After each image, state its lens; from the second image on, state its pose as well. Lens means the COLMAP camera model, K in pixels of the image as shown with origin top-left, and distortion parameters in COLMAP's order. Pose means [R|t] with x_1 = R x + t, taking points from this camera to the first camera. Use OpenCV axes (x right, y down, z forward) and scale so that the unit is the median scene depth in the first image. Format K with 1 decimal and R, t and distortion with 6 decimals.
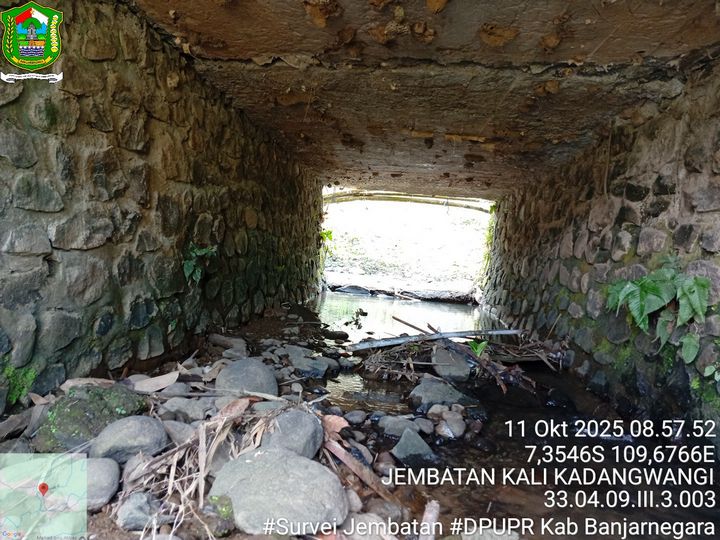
lens RADIAL K [[548.1, 0, 358.8], [0, 548.1, 271.9], [0, 0, 1]] dist [0.087390, -0.188623]
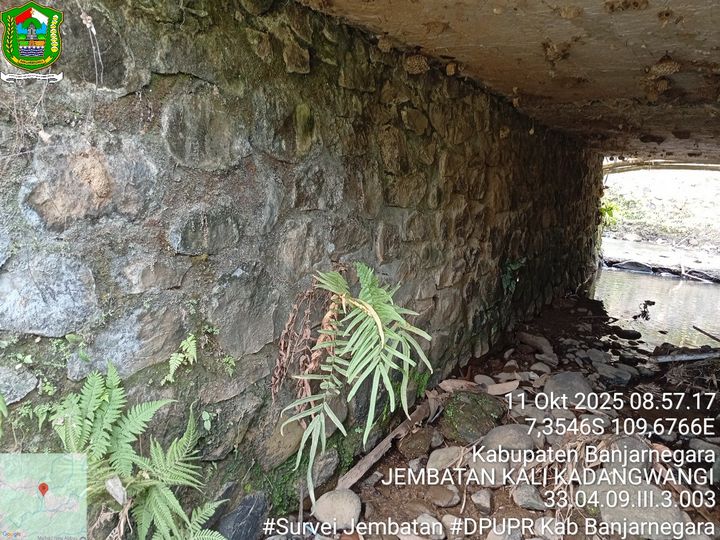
lens RADIAL K [[548.1, 0, 358.8], [0, 548.1, 271.9], [0, 0, 1]] dist [0.087390, -0.188623]
pose [[0.903937, 0.048390, -0.424920, -0.075809], [-0.005693, 0.994852, 0.101183, -0.129709], [0.427628, -0.089044, 0.899558, -0.201768]]
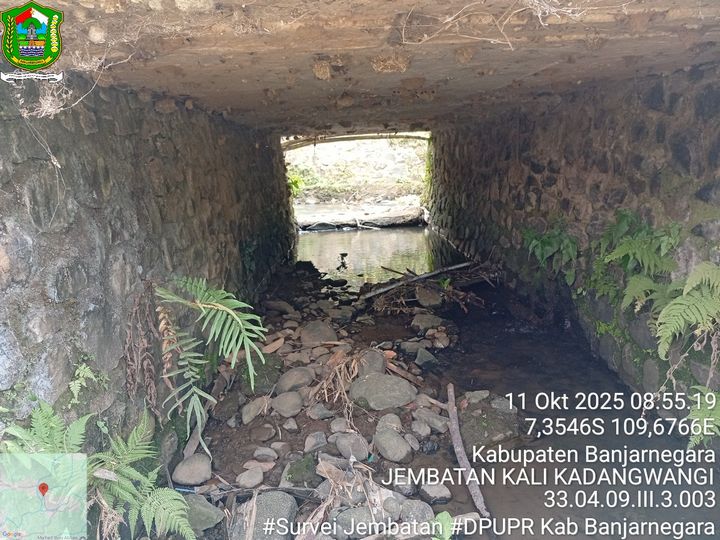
lens RADIAL K [[548.1, 0, 358.8], [0, 548.1, 271.9], [0, 0, 1]] dist [0.087390, -0.188623]
pose [[0.983621, -0.153005, 0.095282, -0.140545], [0.134027, 0.974313, 0.180973, -0.180035], [-0.120525, -0.165239, 0.978862, -0.399988]]
